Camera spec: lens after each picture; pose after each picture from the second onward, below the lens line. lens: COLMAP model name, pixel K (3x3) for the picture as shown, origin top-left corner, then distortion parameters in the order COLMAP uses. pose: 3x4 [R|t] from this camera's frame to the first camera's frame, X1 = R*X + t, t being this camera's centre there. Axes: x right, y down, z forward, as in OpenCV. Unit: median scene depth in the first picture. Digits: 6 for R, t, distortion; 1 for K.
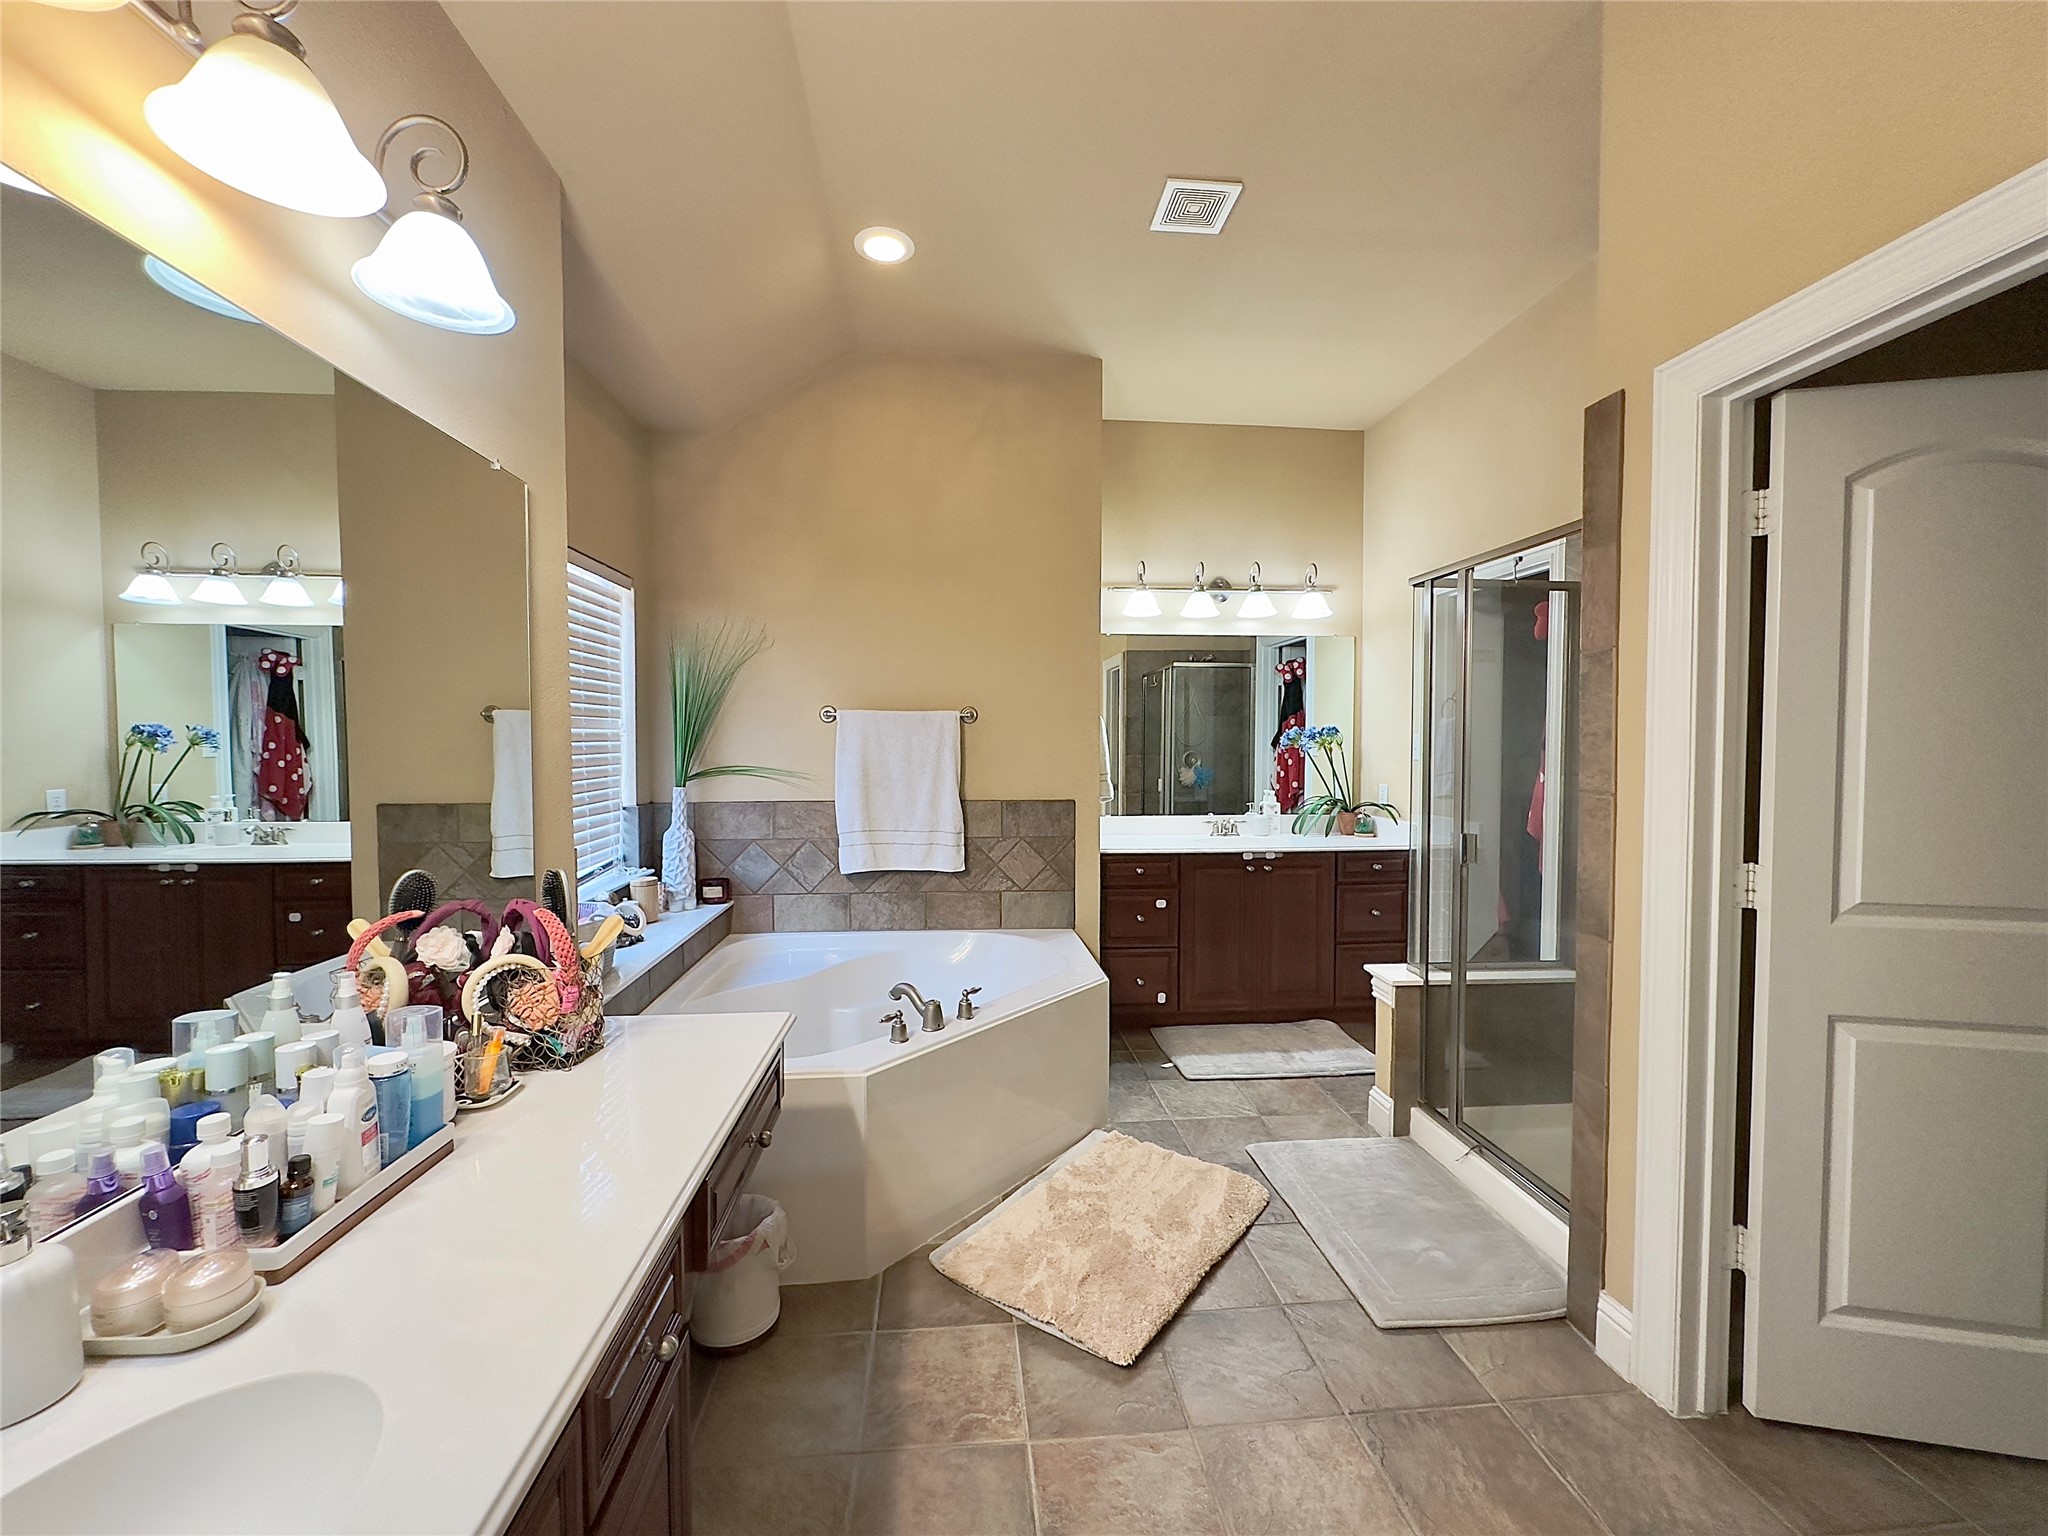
lens RADIAL K [[813.6, 0, 1024.0], [0, 813.6, 768.0], [0, 0, 1]] dist [0.000390, 0.000270]
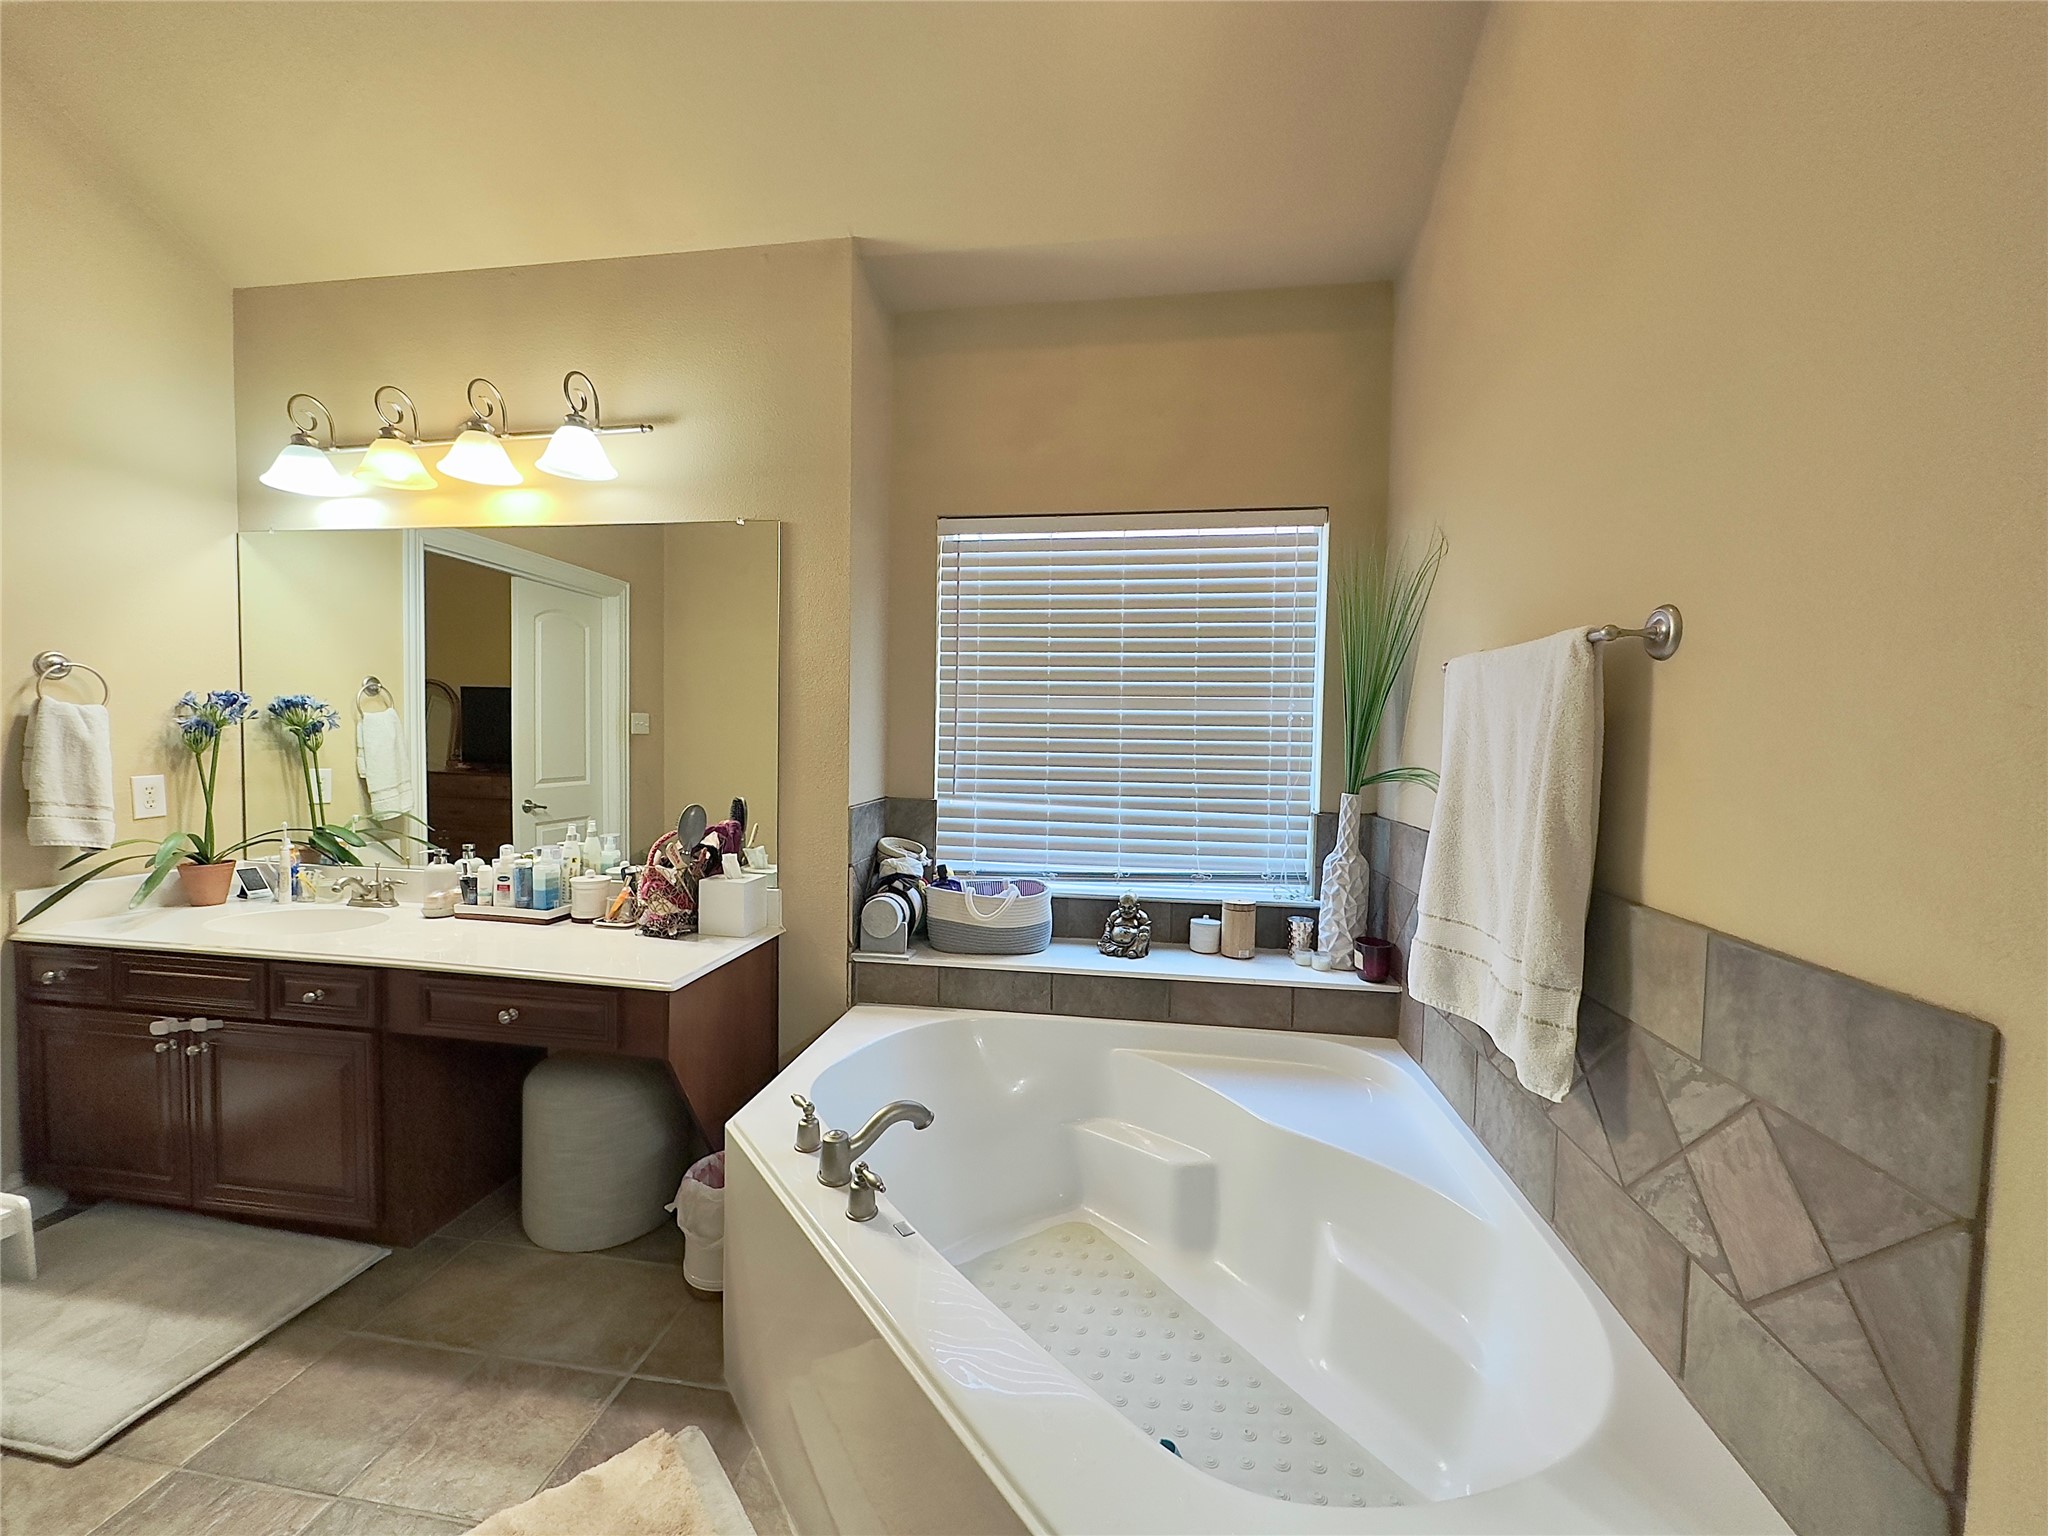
lens RADIAL K [[813.6, 0, 1024.0], [0, 813.6, 768.0], [0, 0, 1]] dist [0.000390, 0.000270]
pose [[-0.233901, 0.037525, -0.971536, 0.310135], [-0.051586, 0.997368, 0.050942, -0.018339], [0.970891, 0.062033, -0.231350, 0.890867]]
